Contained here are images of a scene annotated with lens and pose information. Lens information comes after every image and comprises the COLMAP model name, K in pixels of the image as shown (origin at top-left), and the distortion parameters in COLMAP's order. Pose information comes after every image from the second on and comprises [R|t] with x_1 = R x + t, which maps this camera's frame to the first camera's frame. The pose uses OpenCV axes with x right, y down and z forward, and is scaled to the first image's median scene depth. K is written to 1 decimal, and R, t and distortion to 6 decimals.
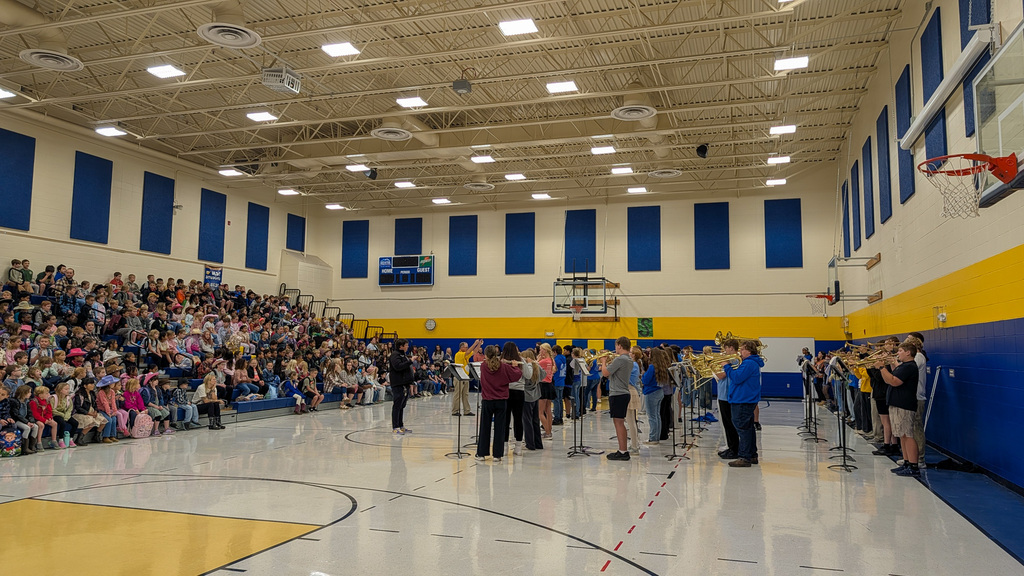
lens RADIAL K [[716.2, 0, 512.0], [0, 716.2, 288.0], [0, 0, 1]] dist [-0.003368, -0.001034]
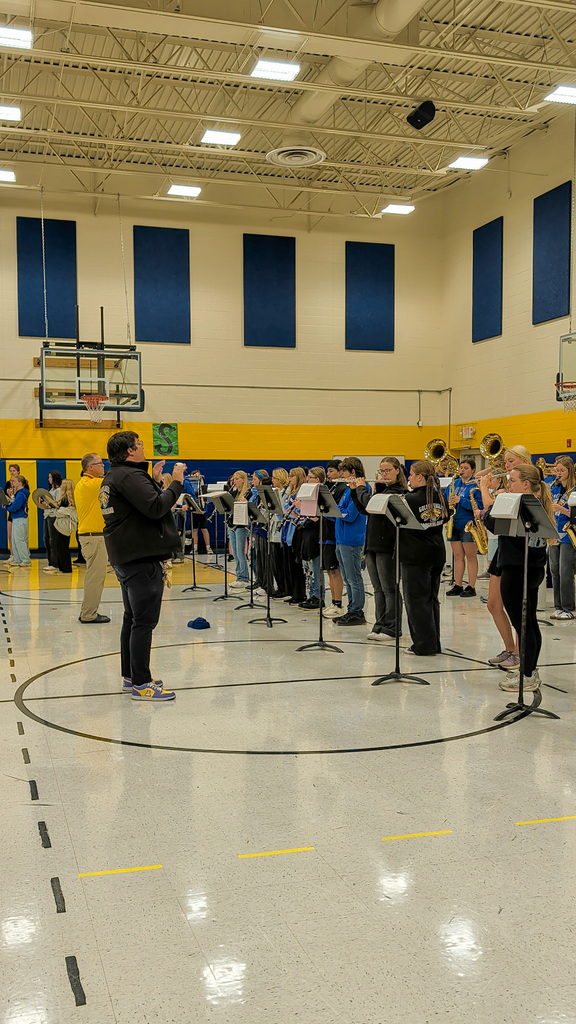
lens RADIAL K [[975.2, 0, 288.0], [0, 975.2, 512.0], [0, 0, 1]] dist [0.128416, 0.003858]
pose [[0.833265, -0.028743, 0.552126, -0.172619], [-0.035385, 0.993828, 0.105139, 0.025378], [-0.551740, -0.107146, 0.827105, 0.260424]]
